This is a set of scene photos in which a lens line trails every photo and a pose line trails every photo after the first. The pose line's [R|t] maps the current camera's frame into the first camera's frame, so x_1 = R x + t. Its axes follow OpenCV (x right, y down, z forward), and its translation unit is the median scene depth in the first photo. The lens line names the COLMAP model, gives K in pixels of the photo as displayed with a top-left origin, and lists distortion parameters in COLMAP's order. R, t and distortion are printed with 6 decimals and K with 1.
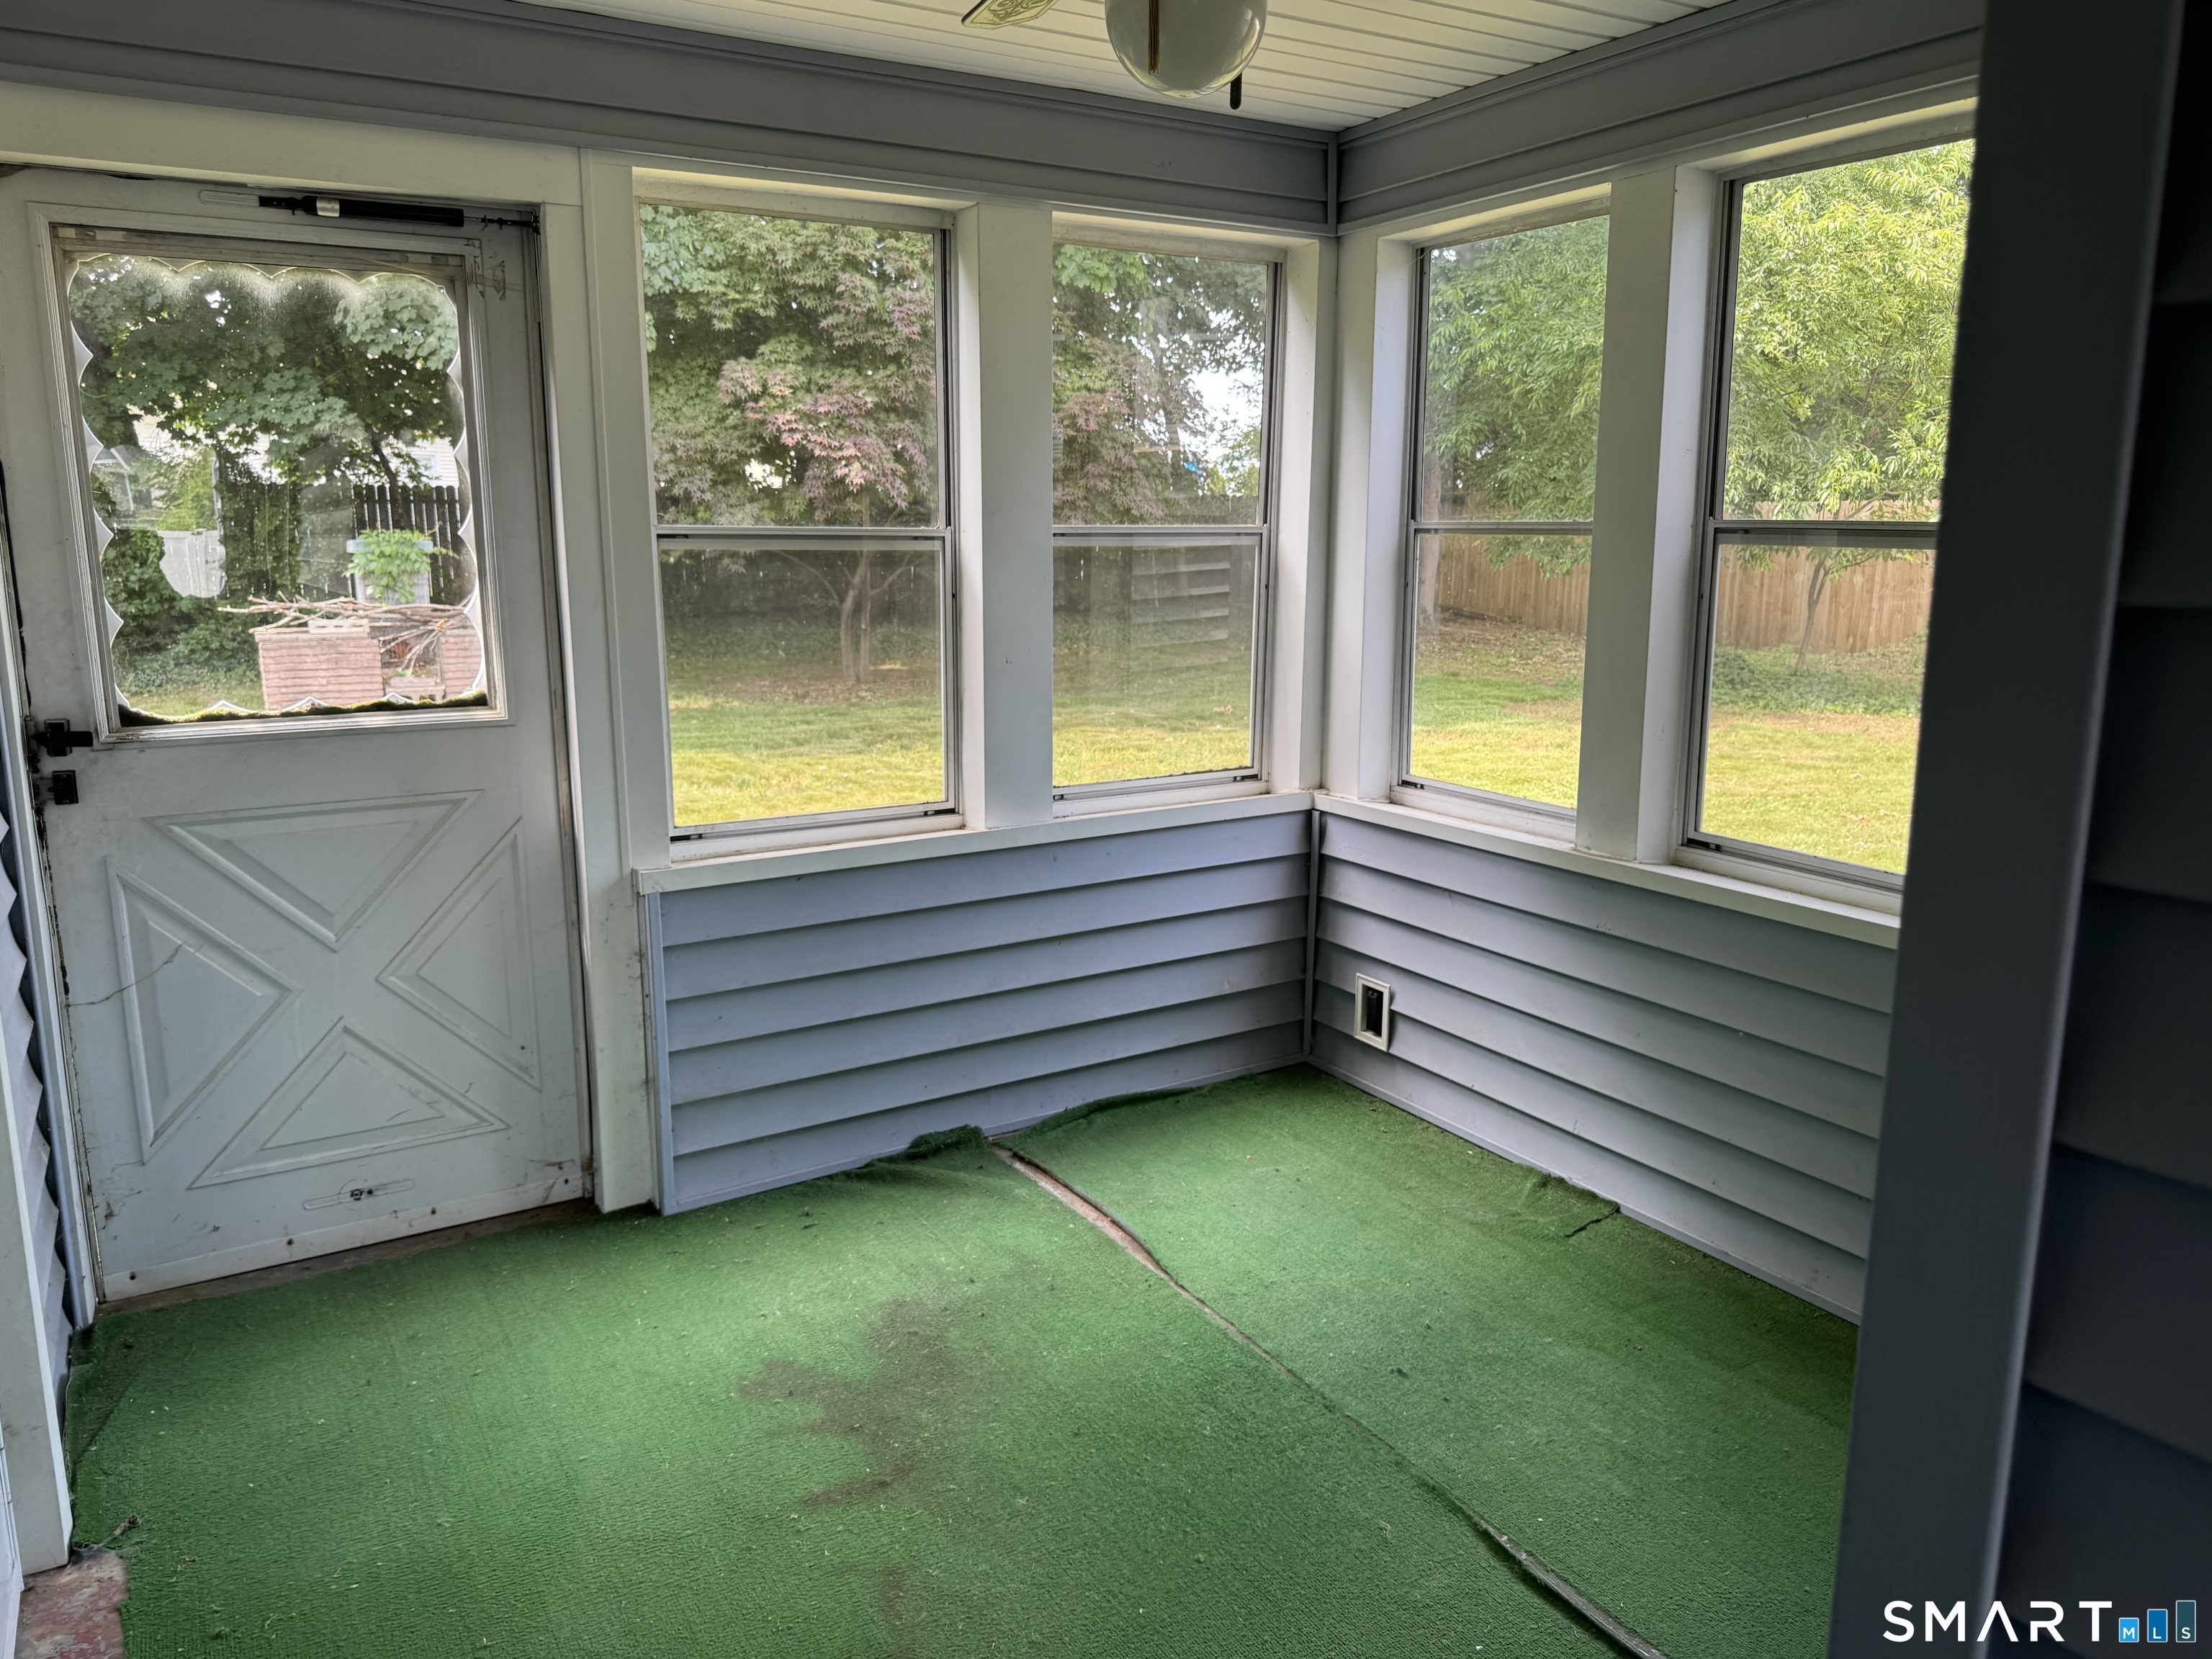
lens RADIAL K [[1567.2, 0, 1106.0], [0, 1567.2, 829.5], [0, 0, 1]] dist [0.002945, -0.000610]
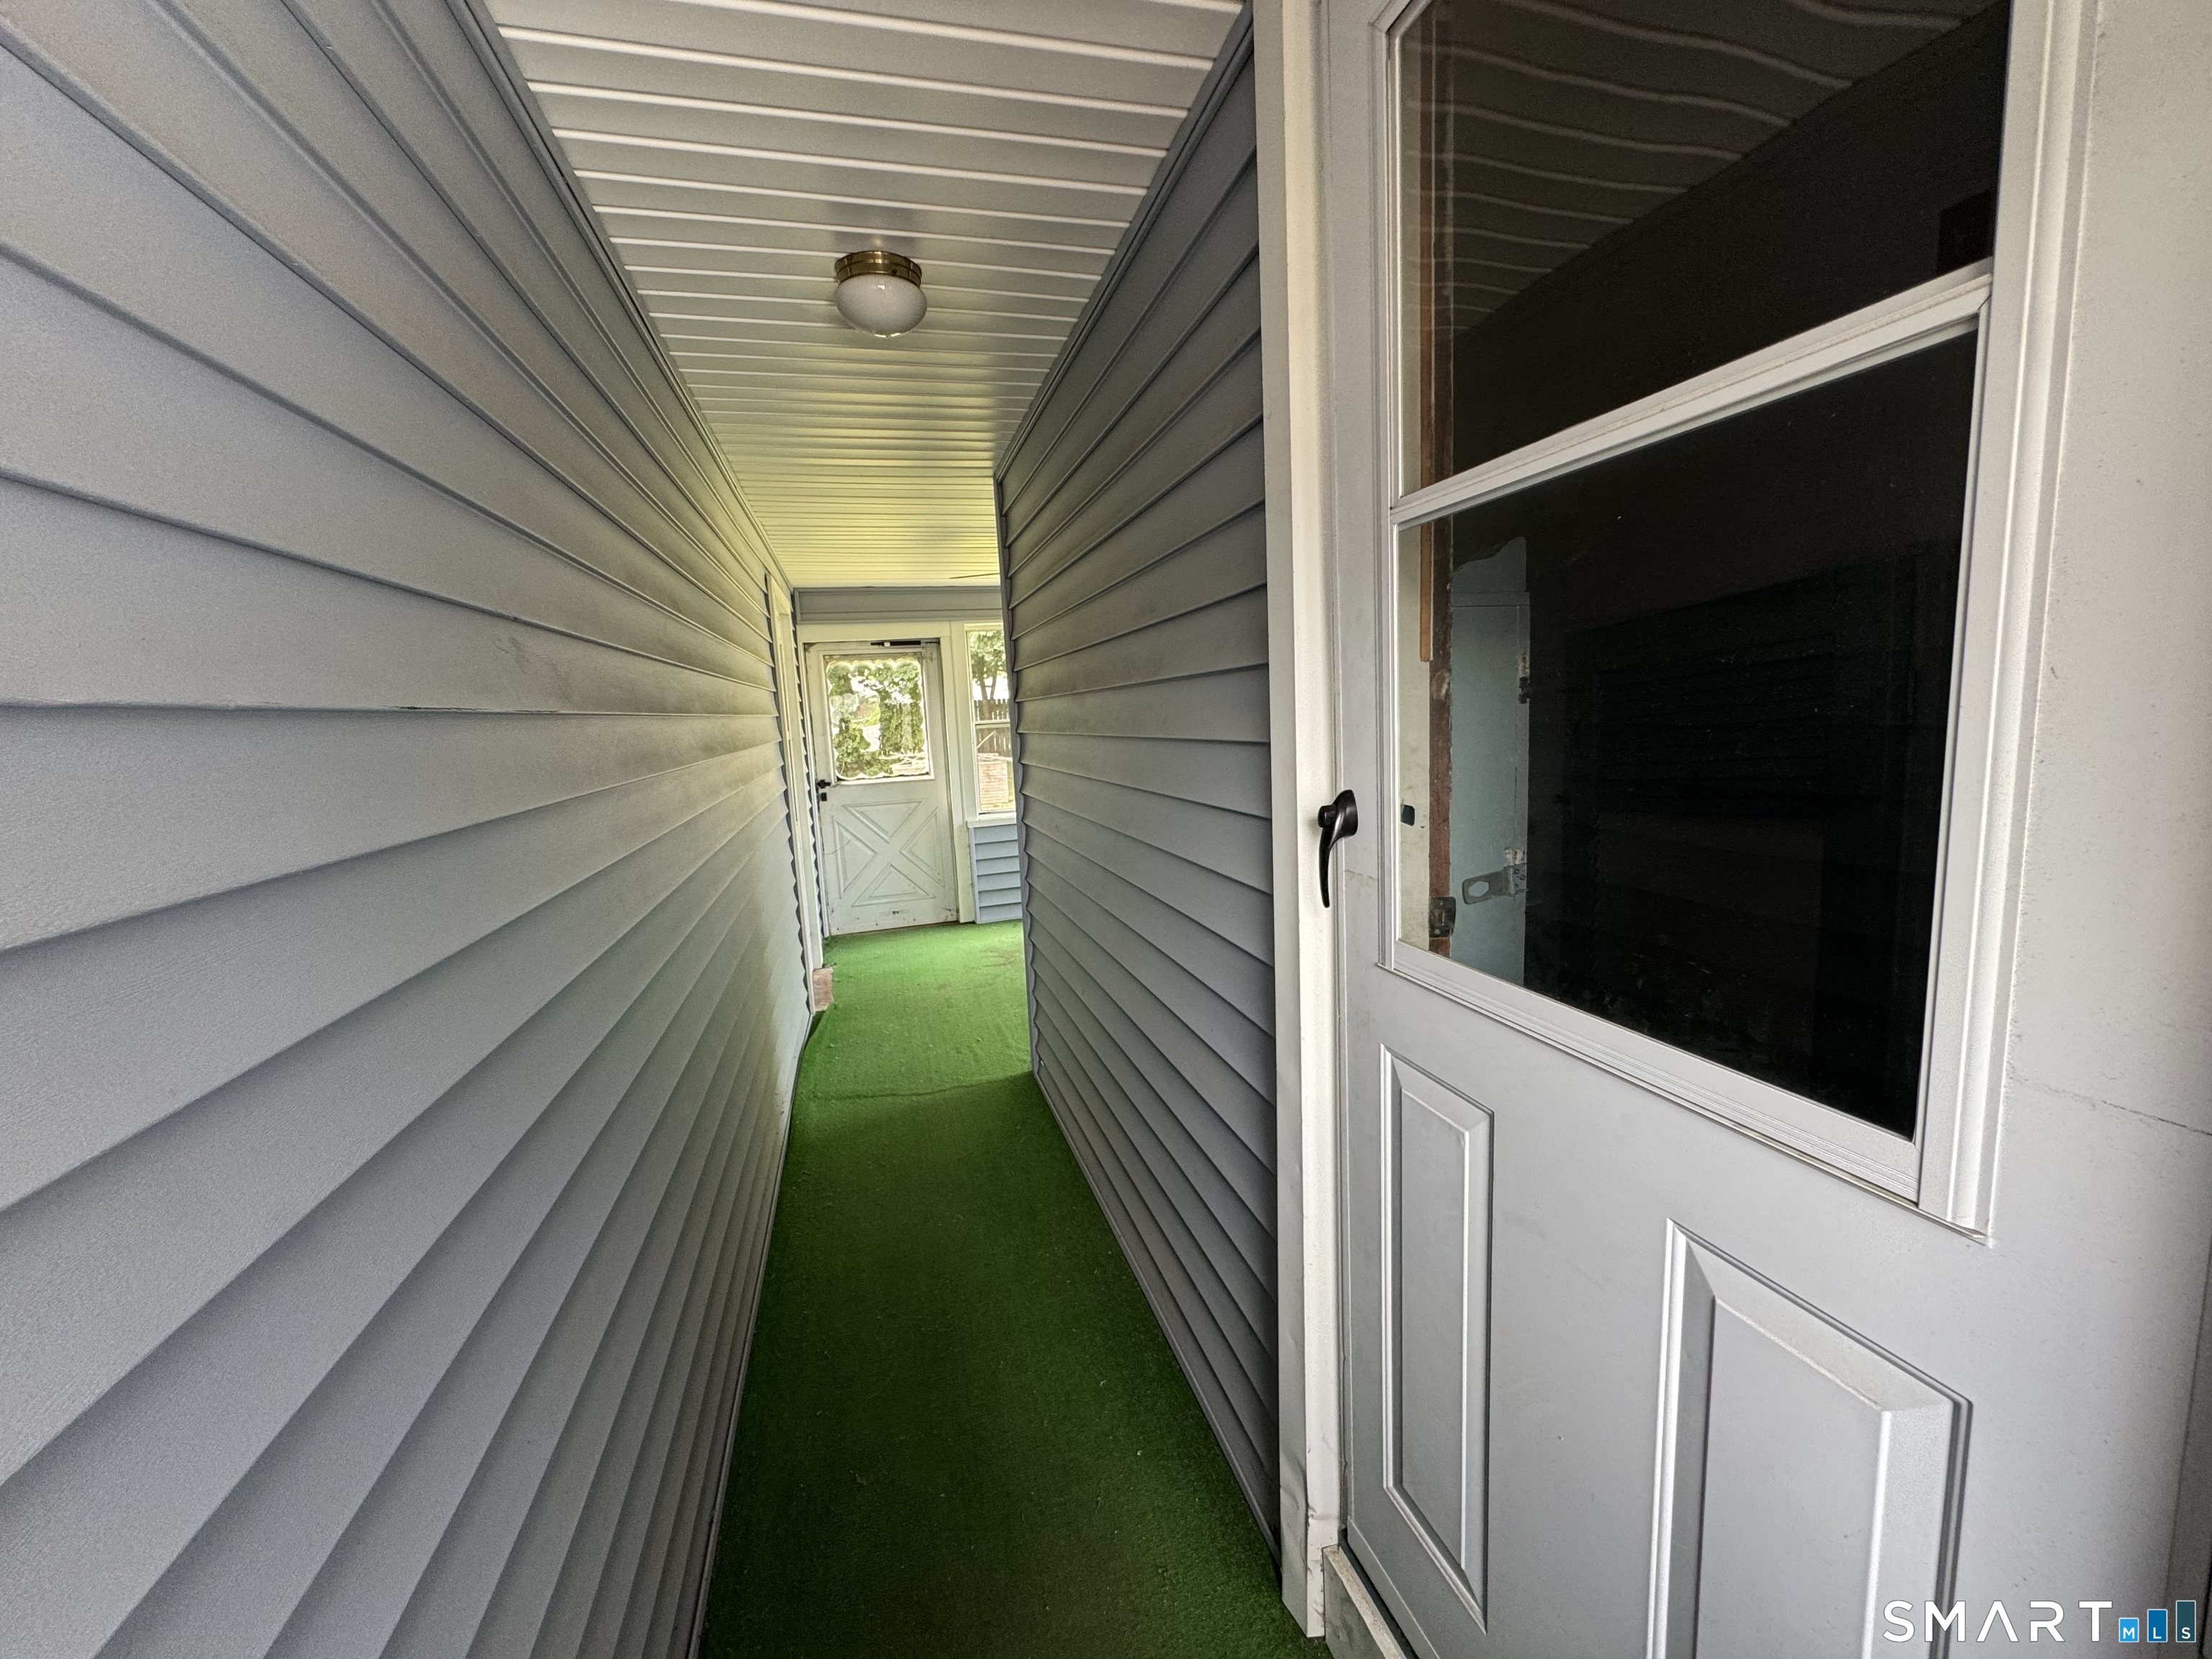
lens RADIAL K [[879.8, 0, 1106.0], [0, 879.8, 829.5], [0, 0, 1]] dist [-0.012124, 0.002393]
pose [[0.963416, -0.010707, -0.267797, 0.560516], [-0.002819, 0.998742, -0.050073, 0.154340], [0.267997, 0.048996, 0.962173, -0.856159]]
